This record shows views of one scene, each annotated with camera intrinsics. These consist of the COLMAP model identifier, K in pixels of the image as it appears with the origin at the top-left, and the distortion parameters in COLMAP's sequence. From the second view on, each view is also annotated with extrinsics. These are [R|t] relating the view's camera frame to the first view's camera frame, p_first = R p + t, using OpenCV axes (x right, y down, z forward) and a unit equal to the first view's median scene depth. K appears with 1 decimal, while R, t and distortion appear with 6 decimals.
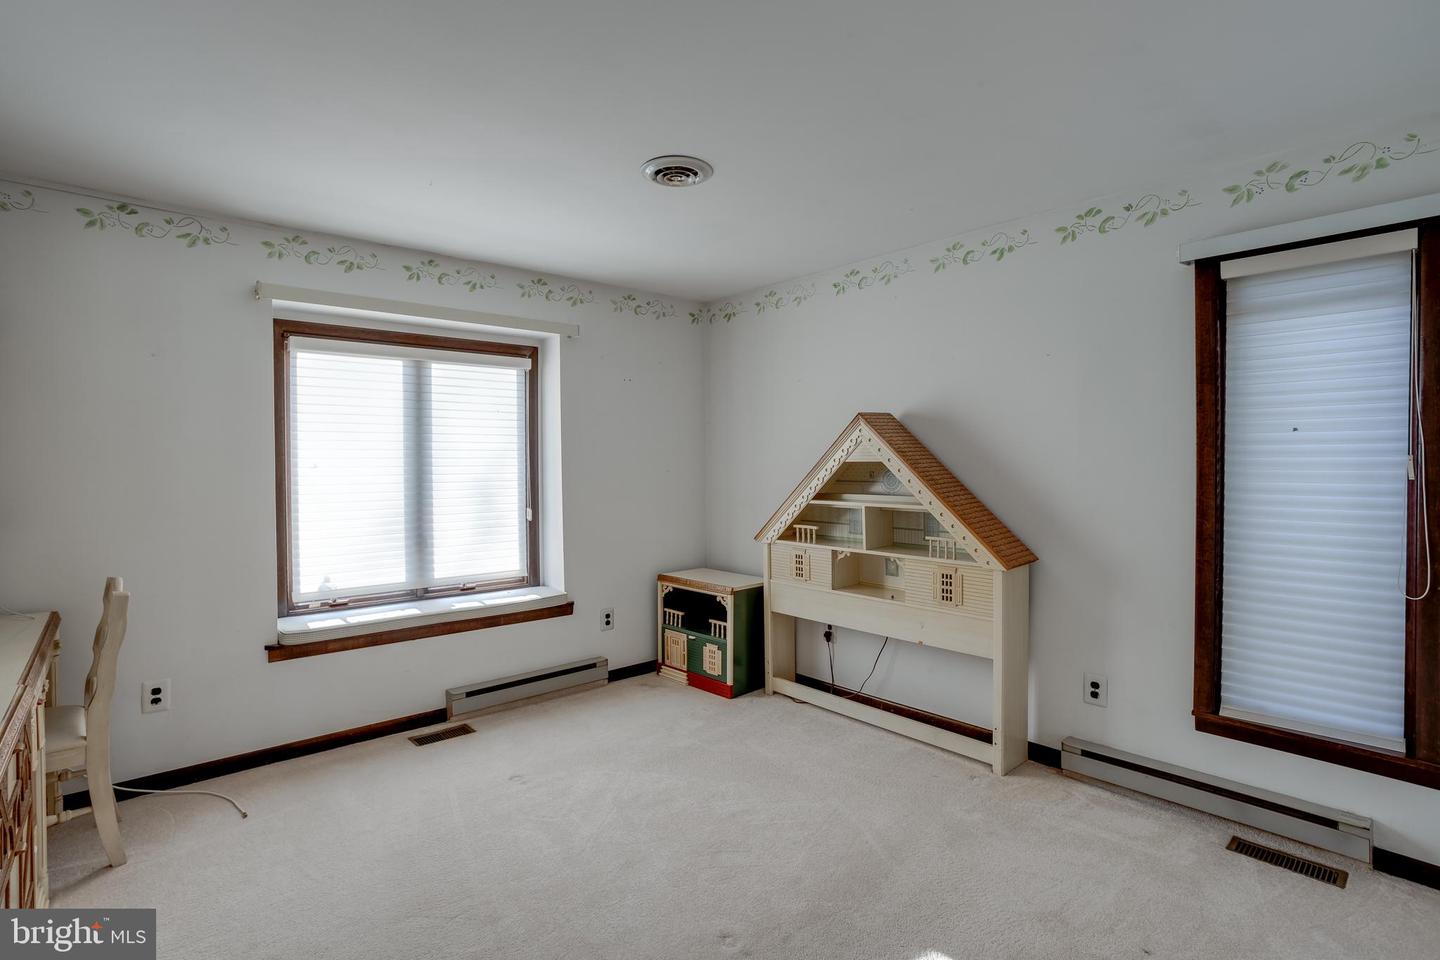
lens RADIAL K [[695.4, 0, 698.1], [0, 695.4, 469.7], [0, 0, 1]] dist [-0.055567, 0.031172]
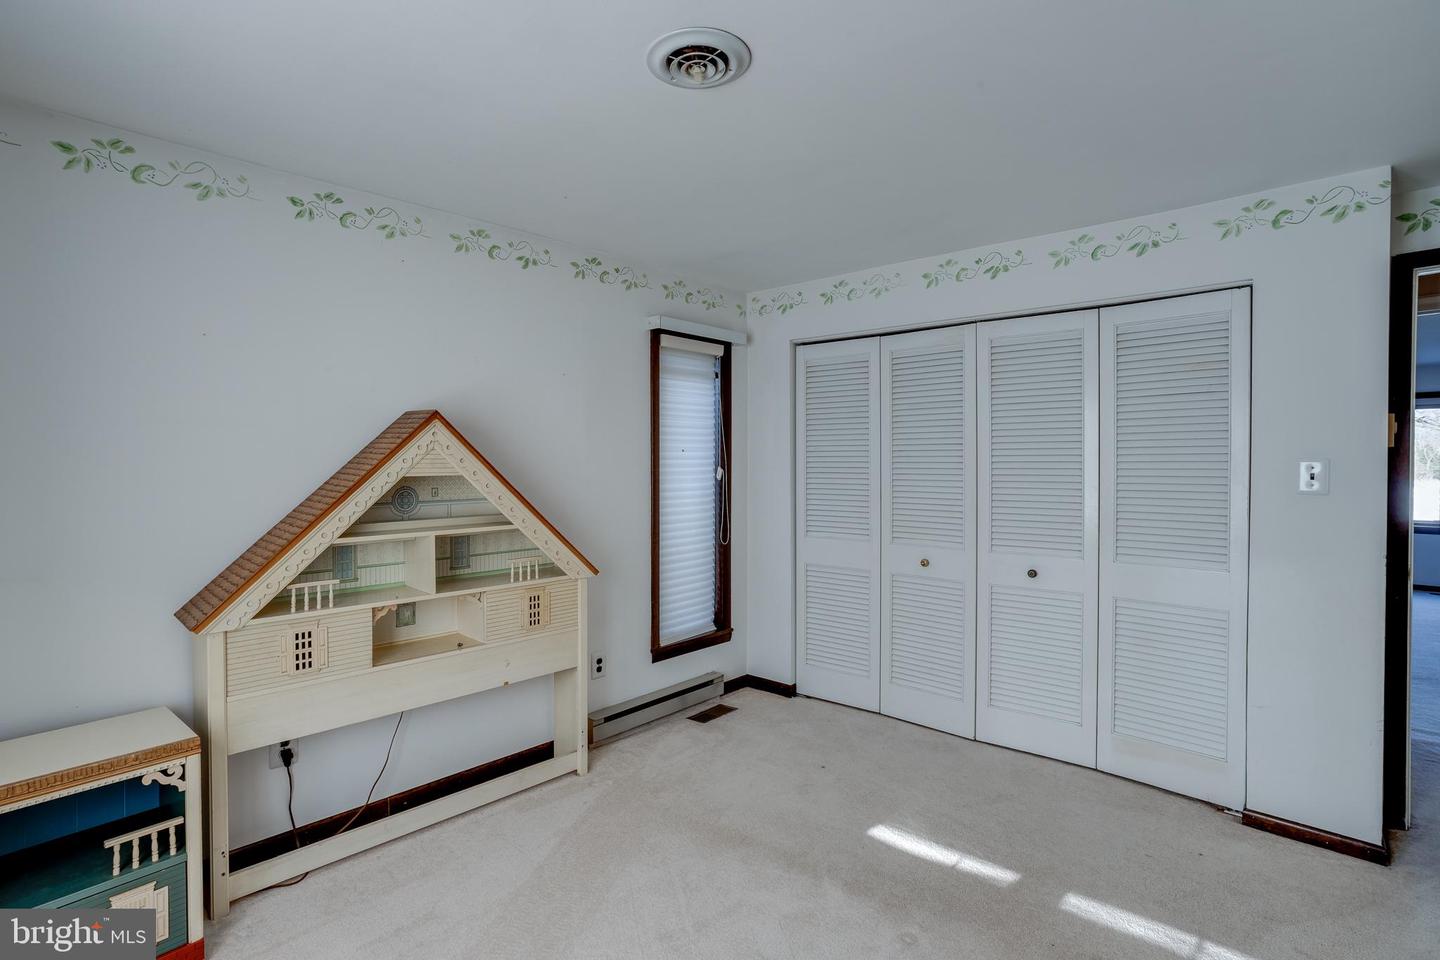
lens RADIAL K [[716.2, 0, 697.3], [0, 716.2, 470.7], [0, 0, 1]] dist [-0.059072, 0.035054]
pose [[-0.112239, -0.005924, 0.993664, -0.605350], [0.020596, 0.999754, 0.008287, -0.019523], [-0.993468, 0.021395, -0.112089, 0.878716]]
